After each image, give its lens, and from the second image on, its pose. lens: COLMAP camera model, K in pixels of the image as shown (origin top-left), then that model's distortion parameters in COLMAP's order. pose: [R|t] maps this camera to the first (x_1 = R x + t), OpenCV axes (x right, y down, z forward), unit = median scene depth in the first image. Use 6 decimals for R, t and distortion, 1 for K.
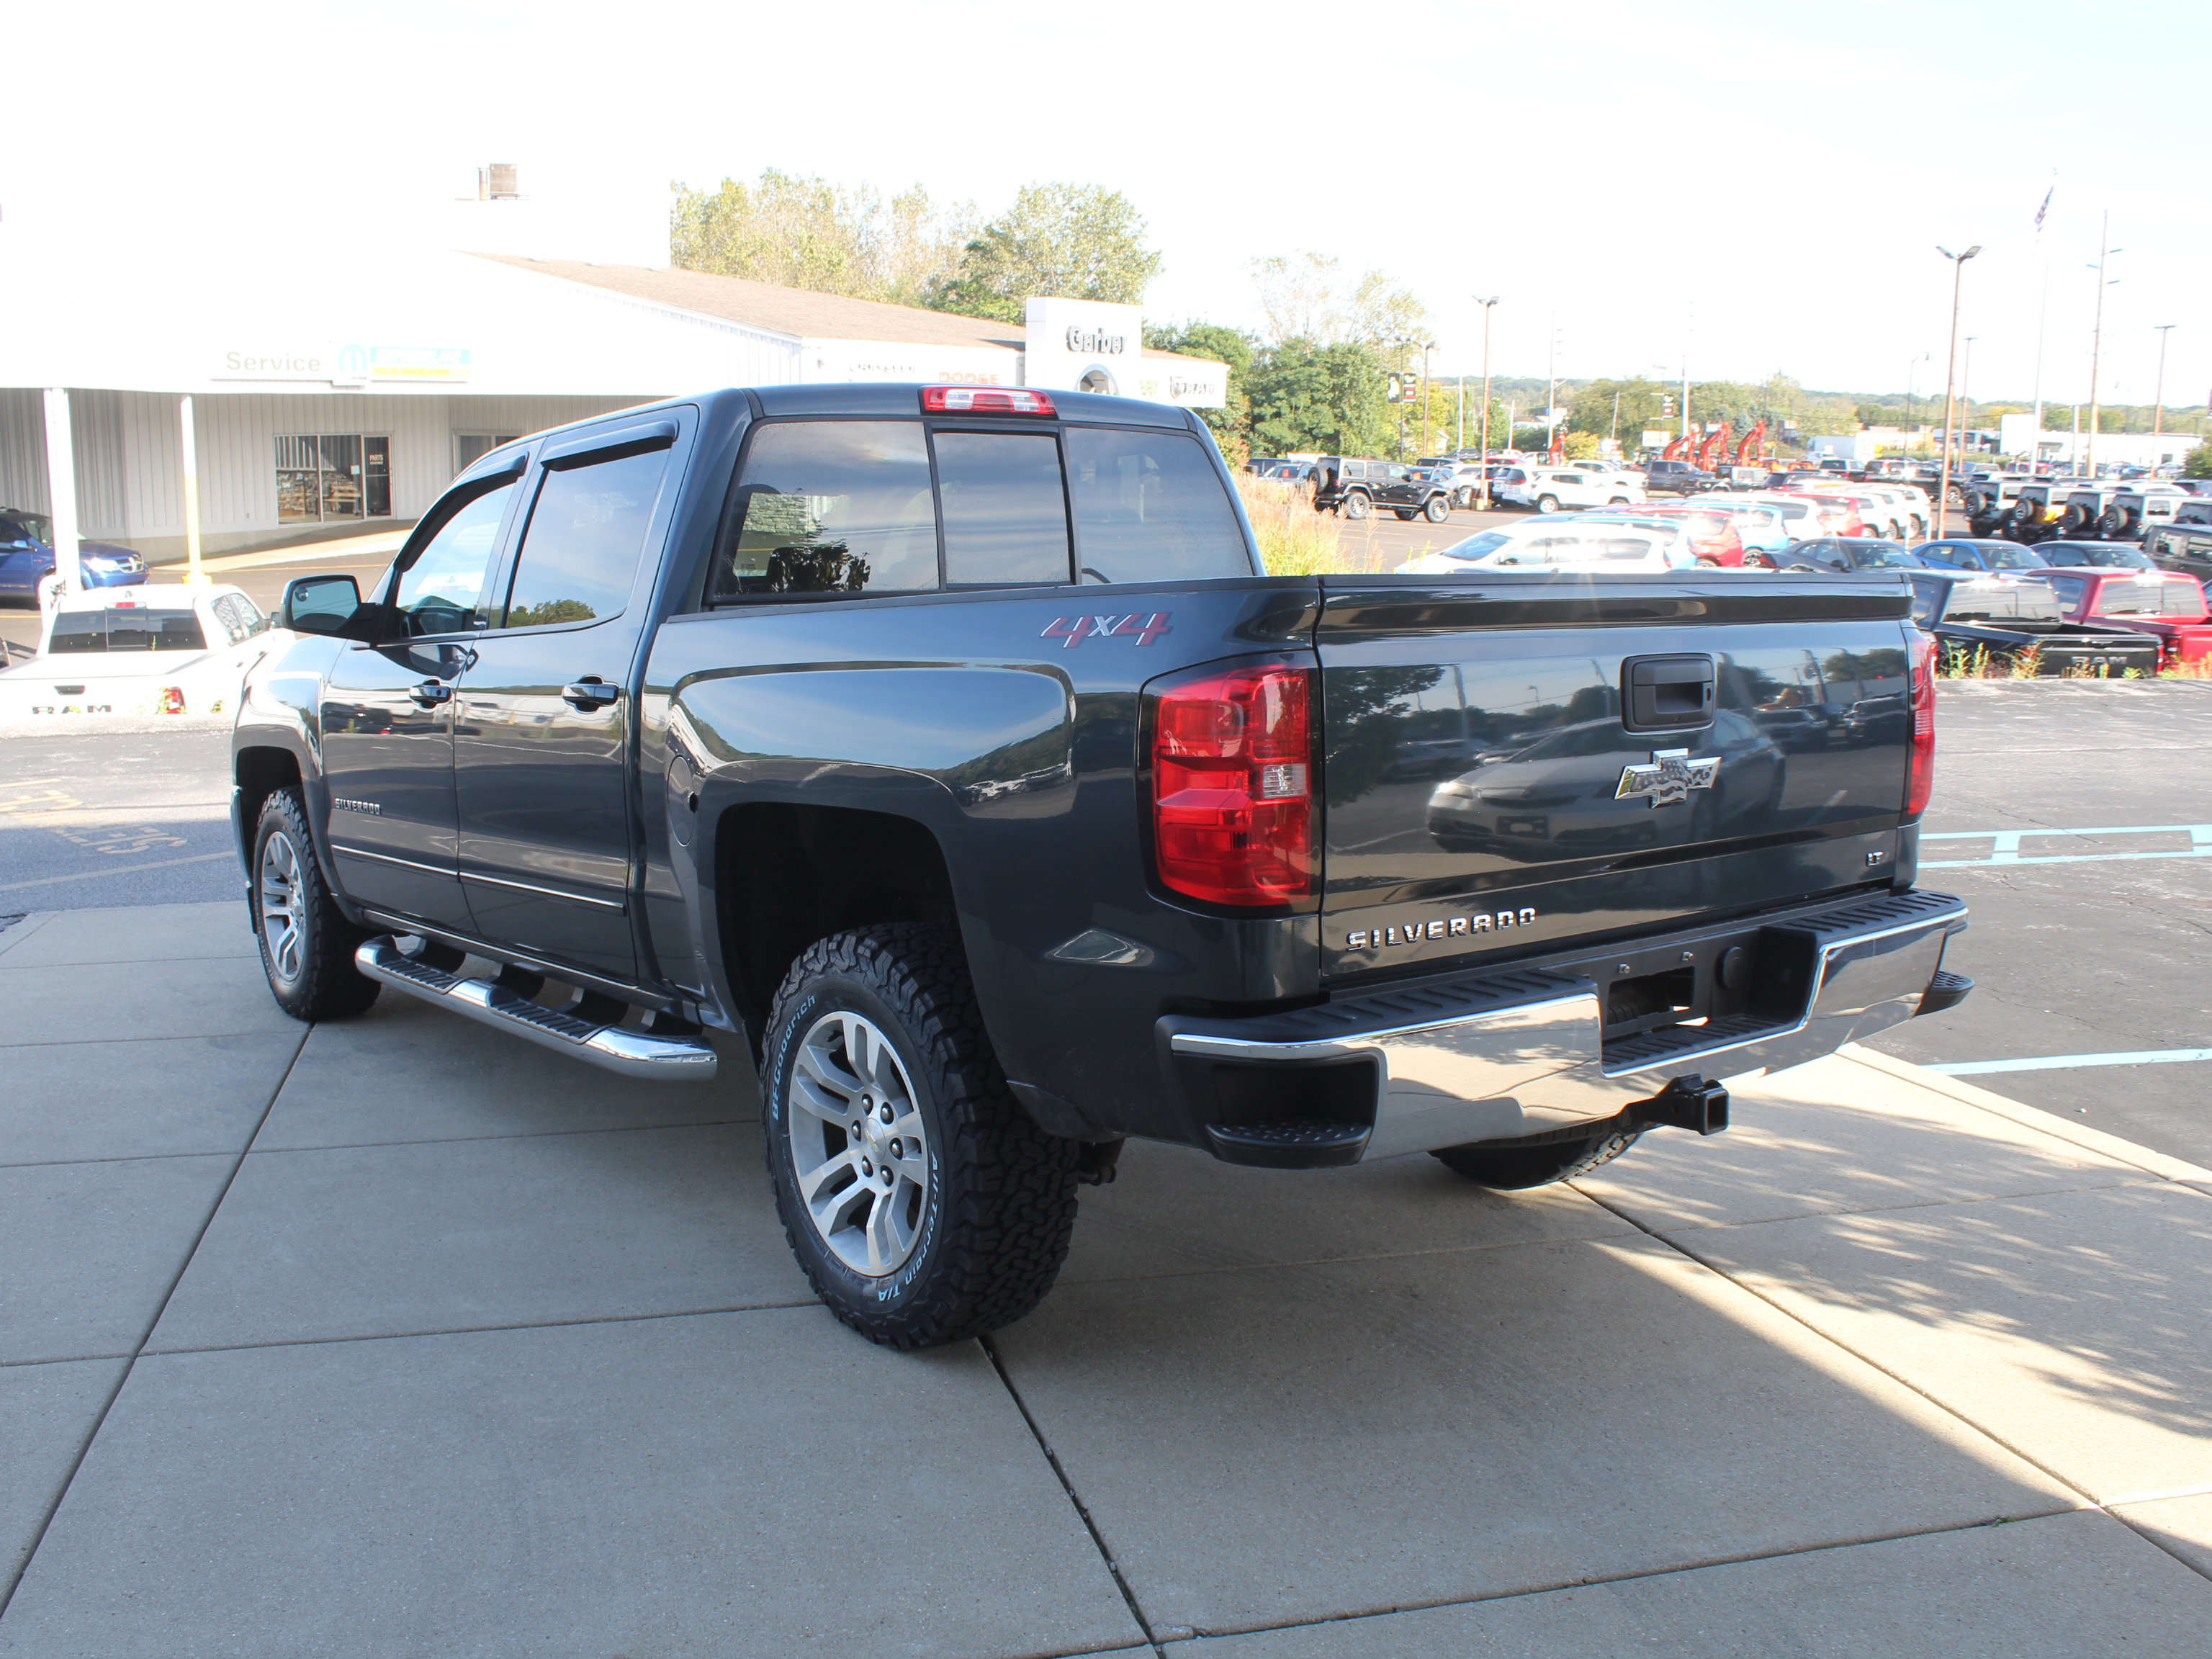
lens RADIAL K [[2090.2, 0, 1092.6], [0, 2090.2, 877.7], [0, 0, 1]] dist [-0.089731, 0.000000]
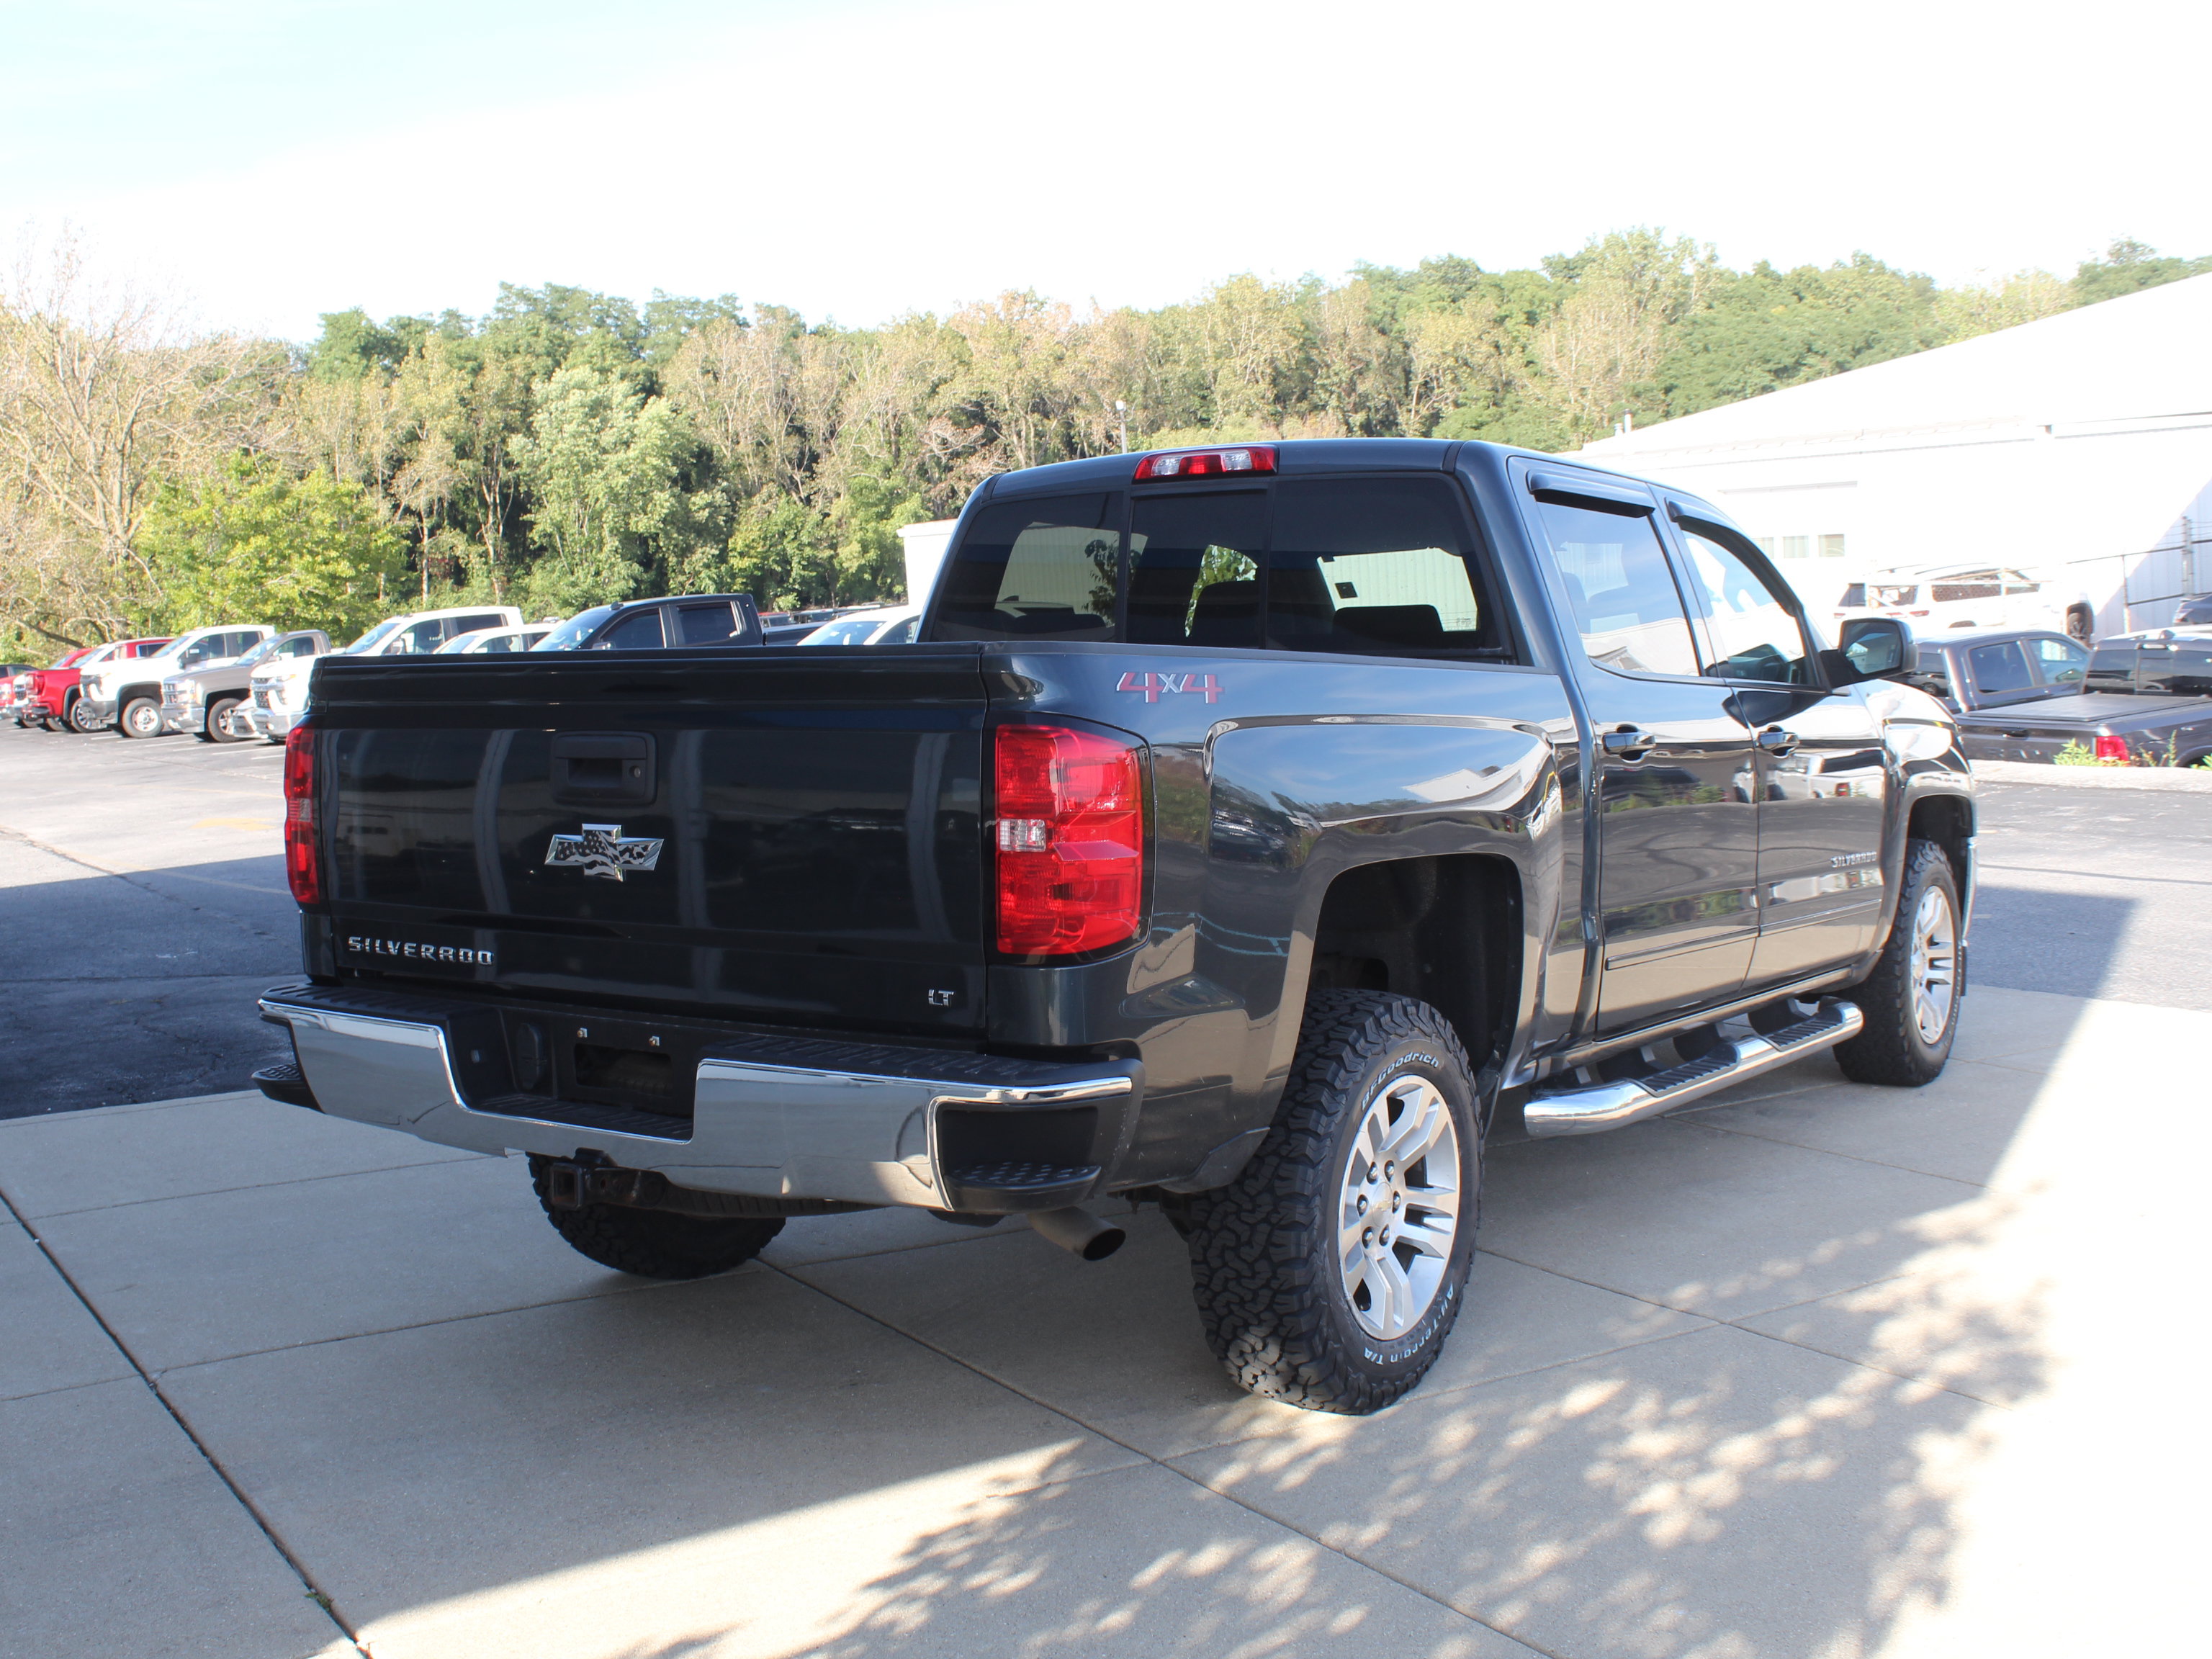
lens RADIAL K [[2521.6, 0, 1112.2], [0, 2521.6, 816.4], [0, 0, 1]] dist [-0.093160, 0.000000]
pose [[0.313624, 0.073839, -0.946672, 0.124213], [-0.127942, 0.991167, 0.034923, -0.011561], [0.940888, 0.110167, 0.320301, 0.069194]]
